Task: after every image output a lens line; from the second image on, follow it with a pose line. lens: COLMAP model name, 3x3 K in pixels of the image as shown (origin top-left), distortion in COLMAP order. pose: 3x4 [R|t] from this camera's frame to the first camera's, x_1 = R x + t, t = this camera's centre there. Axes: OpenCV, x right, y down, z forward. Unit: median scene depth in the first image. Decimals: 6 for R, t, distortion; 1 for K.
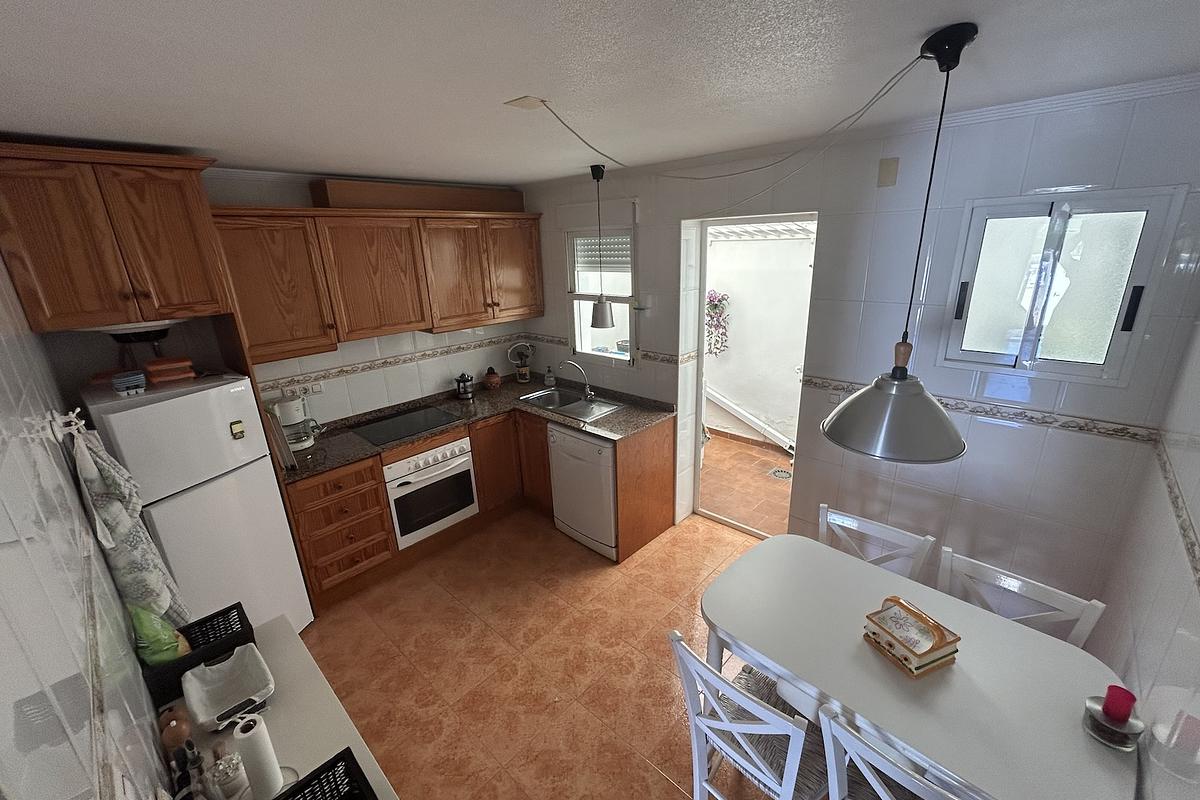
lens RADIAL K [[483.1, 0, 602.4], [0, 483.1, 397.6], [0, 0, 1]] dist [-0.001927, 0.000836]
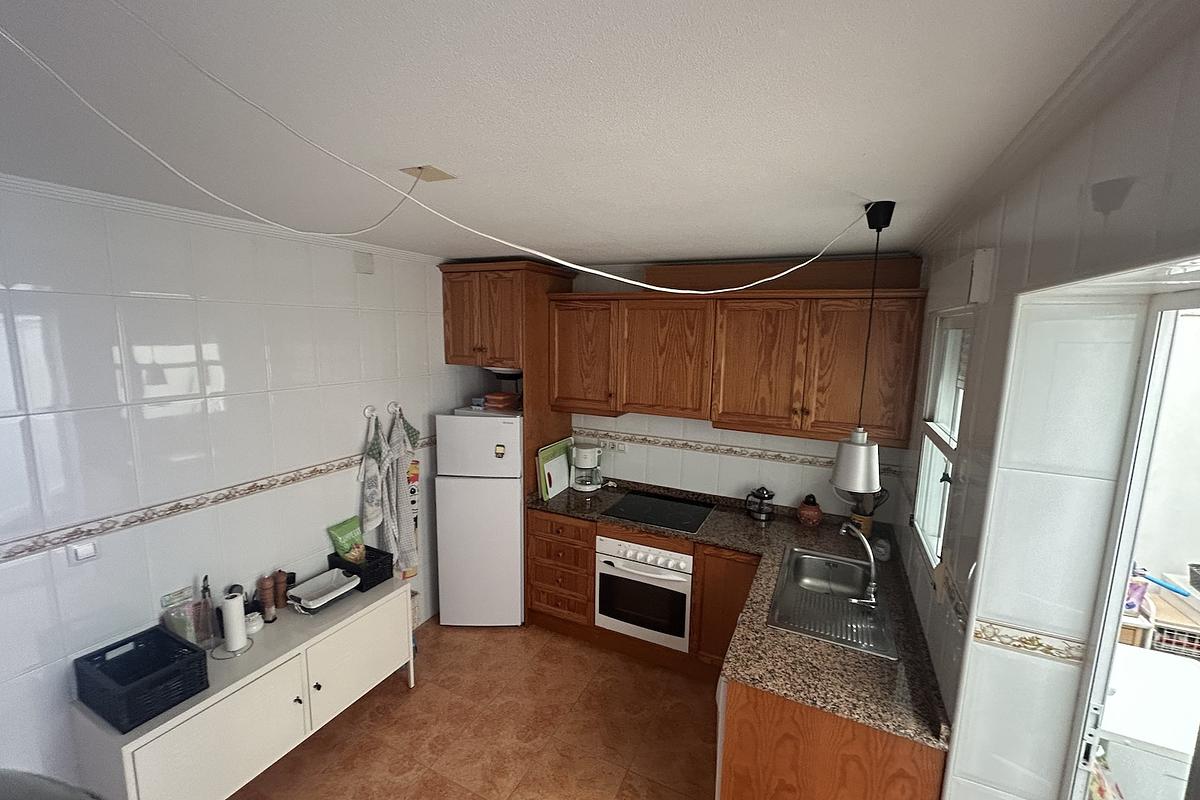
lens RADIAL K [[483.1, 0, 601.4], [0, 483.1, 400.7], [0, 0, 1]] dist [-0.001927, 0.000836]
pose [[0.299334, 0.180382, -0.936943, 0.422494], [-0.322737, 0.943229, 0.078484, -0.194819], [0.897909, 0.278893, 0.340557, 0.551857]]
